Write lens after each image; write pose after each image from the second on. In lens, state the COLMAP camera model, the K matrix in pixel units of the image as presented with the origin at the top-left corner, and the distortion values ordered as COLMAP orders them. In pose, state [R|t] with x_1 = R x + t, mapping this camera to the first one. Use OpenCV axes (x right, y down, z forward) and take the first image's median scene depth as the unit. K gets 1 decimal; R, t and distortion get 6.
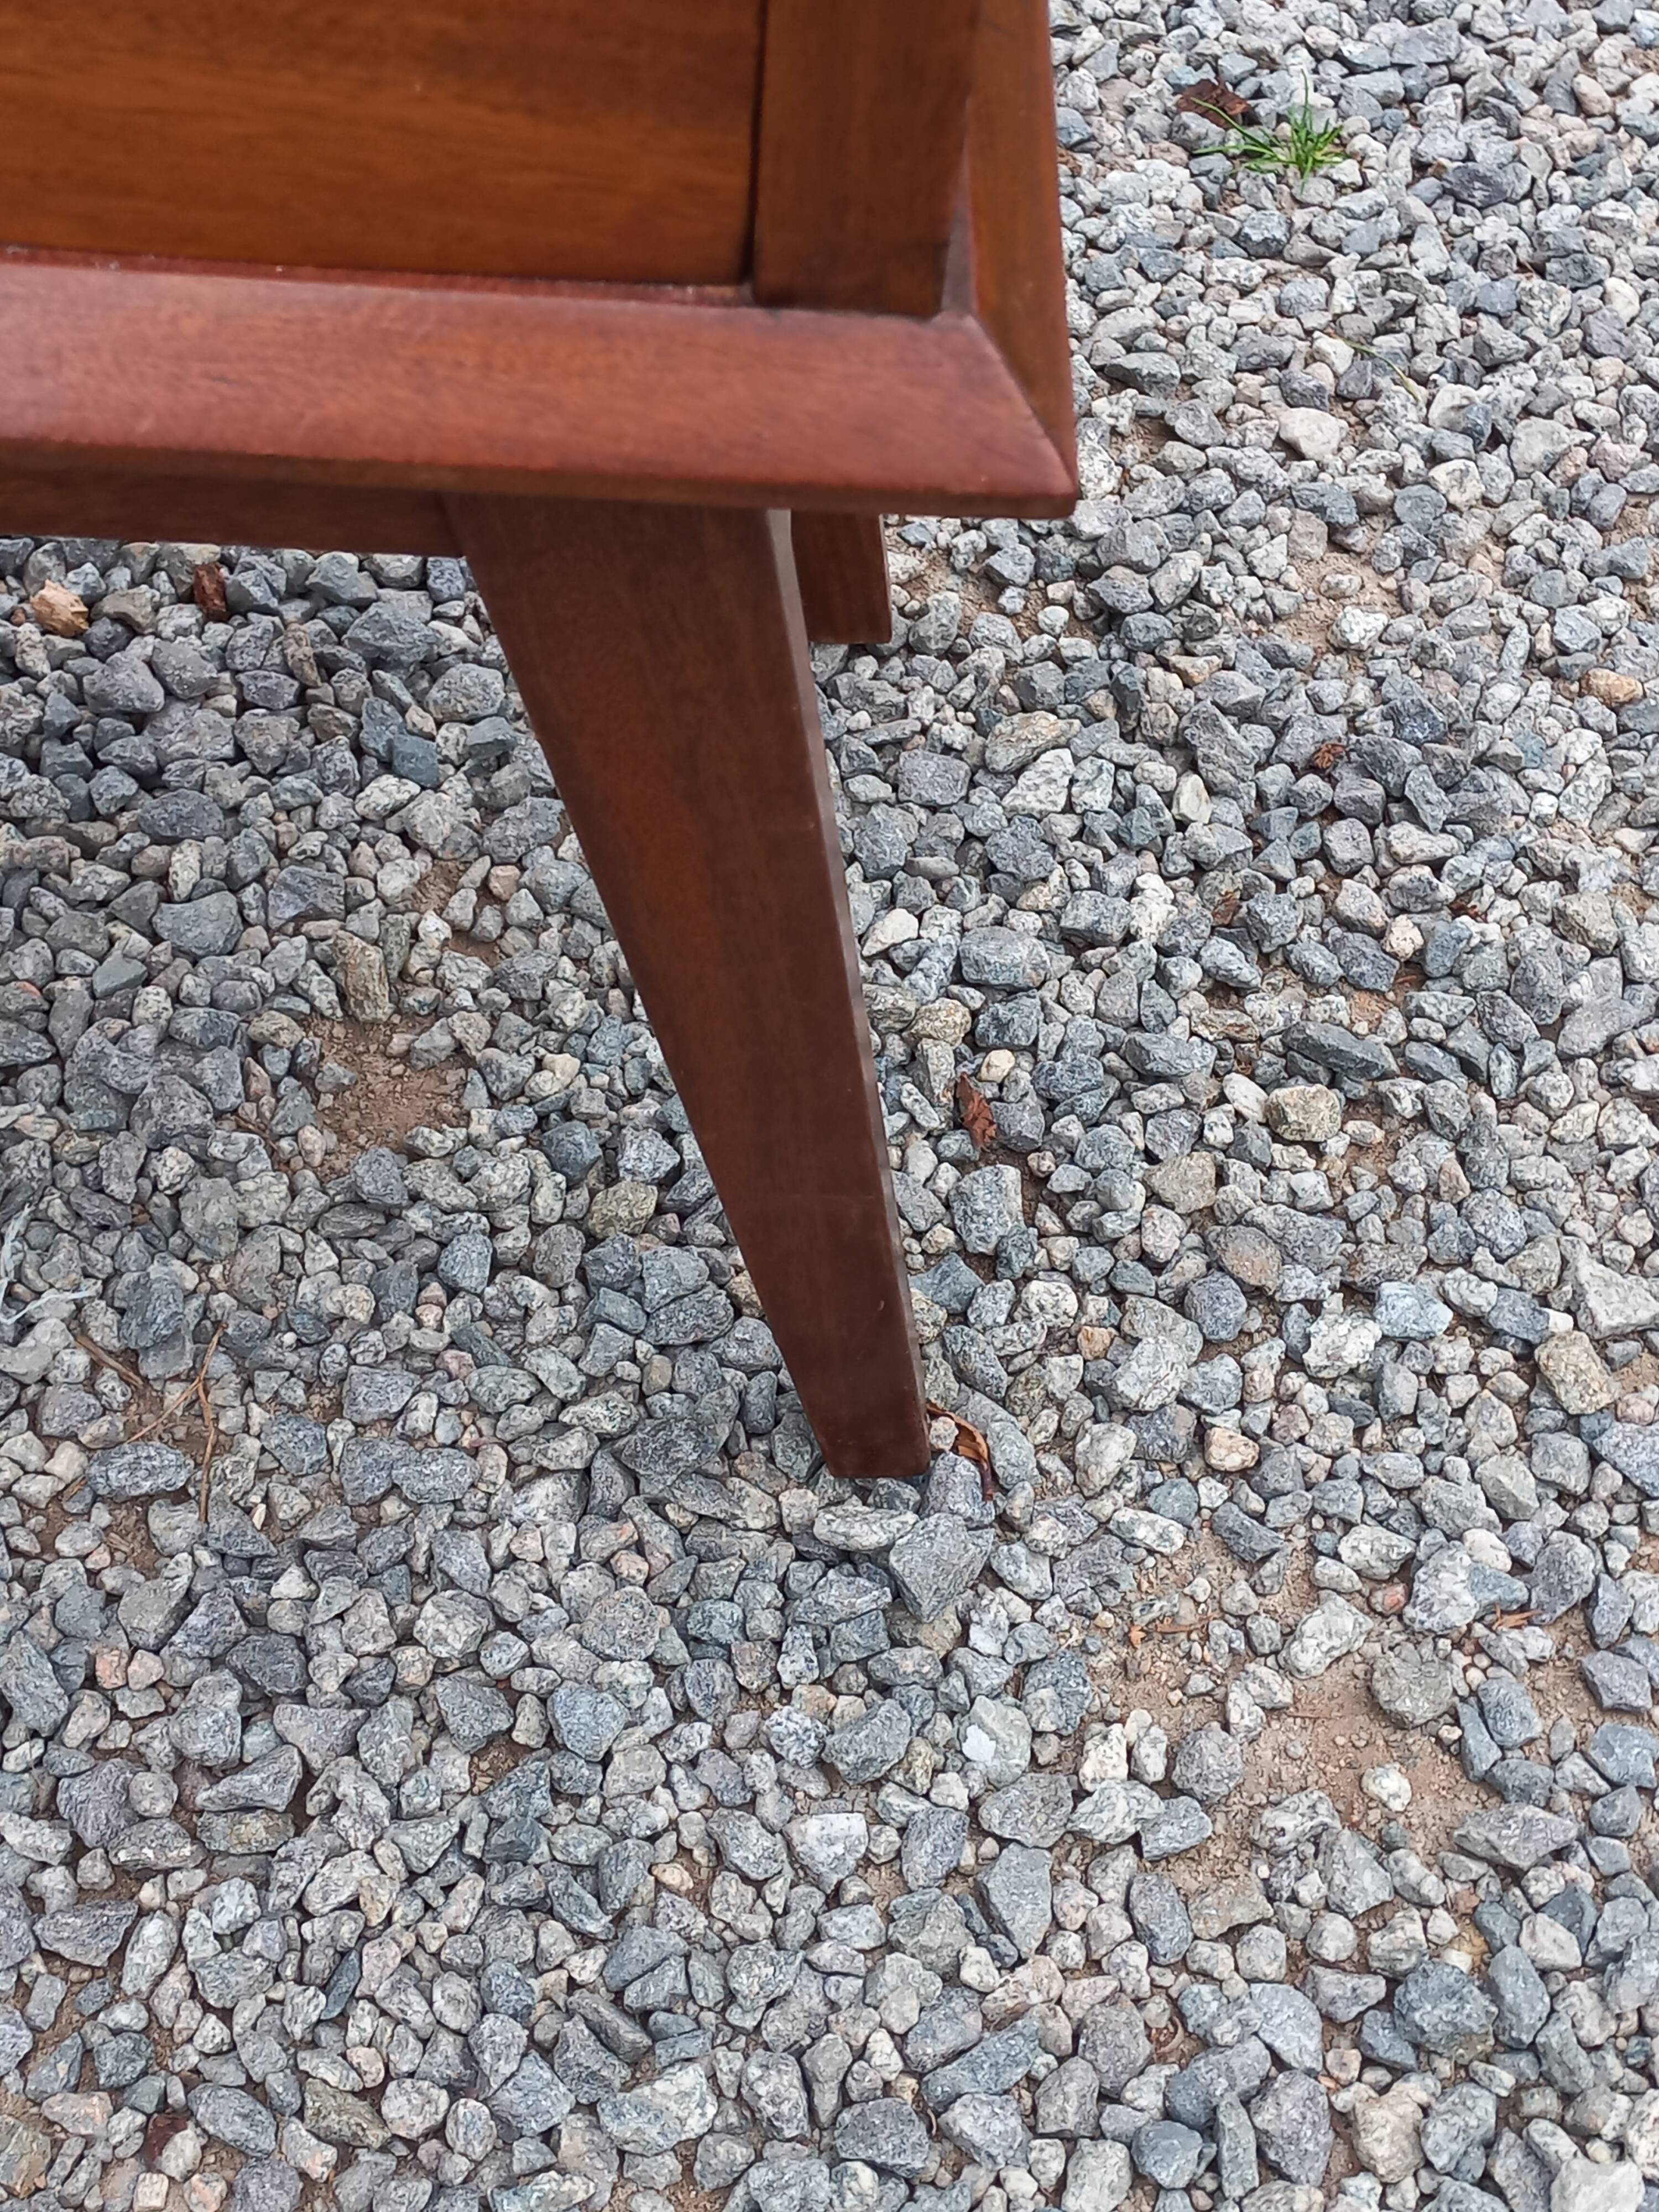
lens RADIAL K [[3090.2, 0, 858.1], [0, 3090.2, 1064.9], [0, 0, 1]] dist [0.082115, 0.000000]
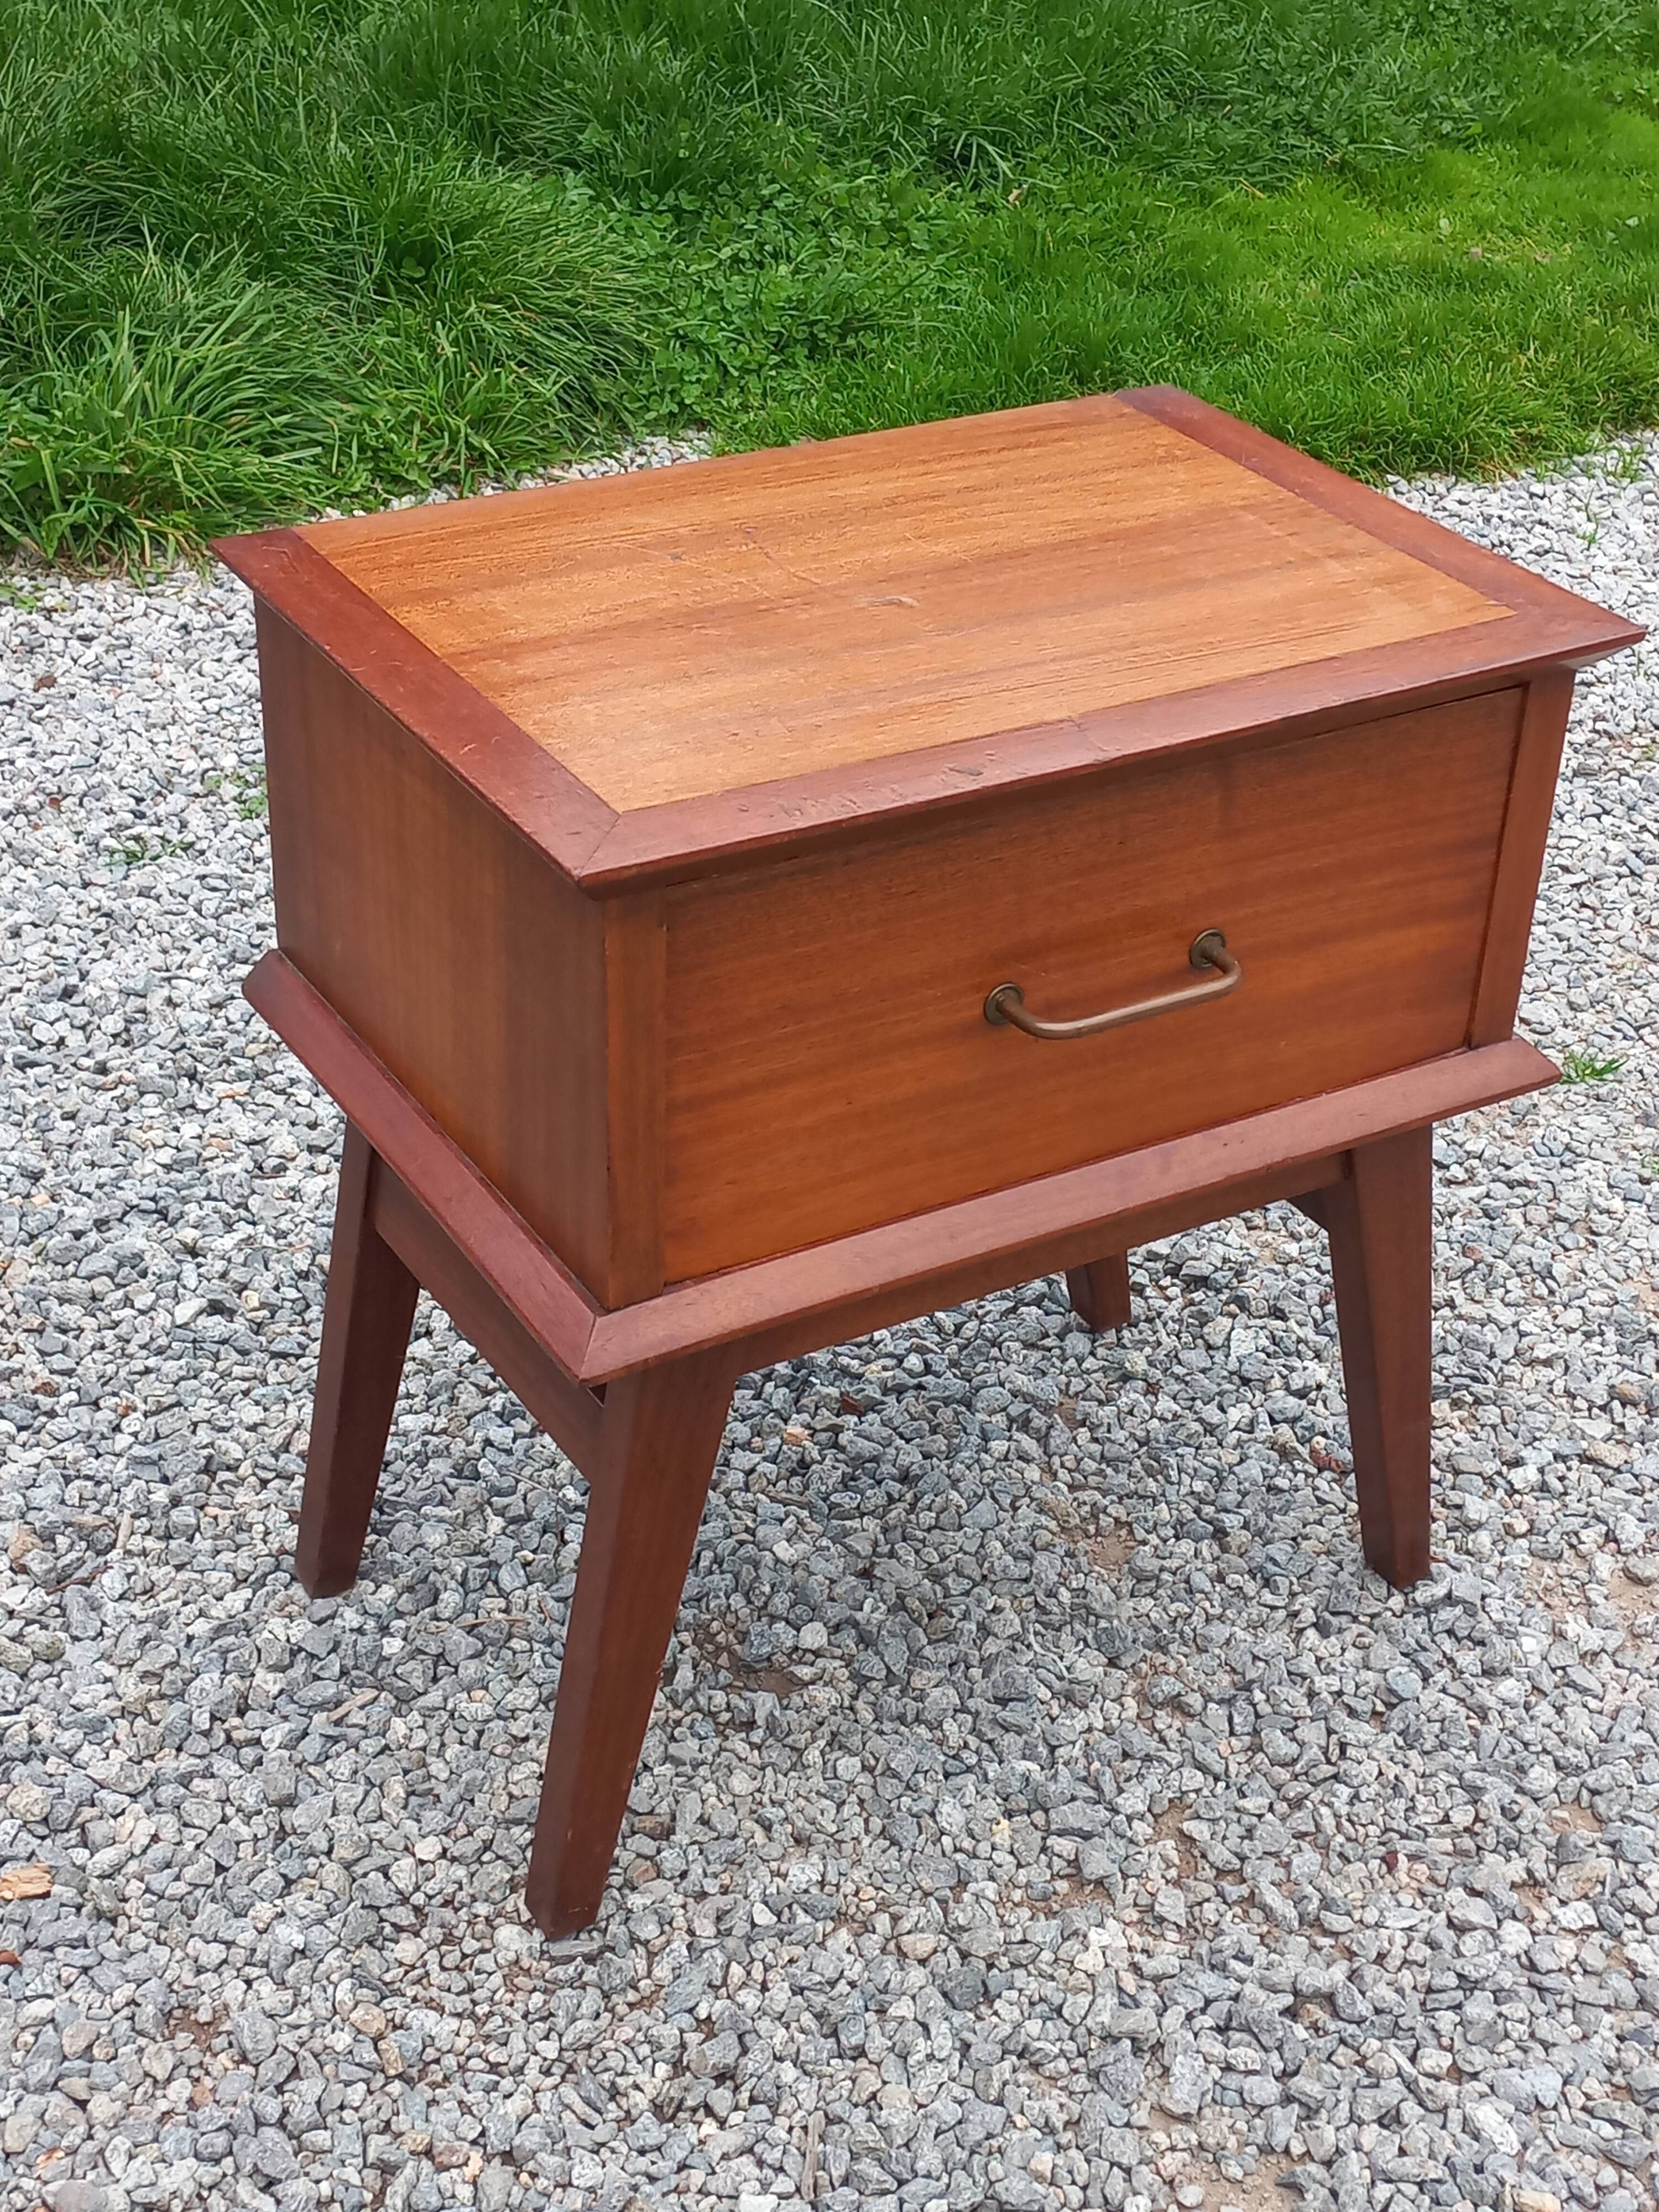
lens RADIAL K [[3090.2, 0, 785.8], [0, 3090.2, 1110.3], [0, 0, 1]] dist [0.082115, 0.000000]
pose [[0.862387, -0.297522, 0.409596, -1.204121], [0.420062, 0.872111, -0.250940, 0.202996], [-0.282553, 0.388463, 0.877075, -1.010546]]
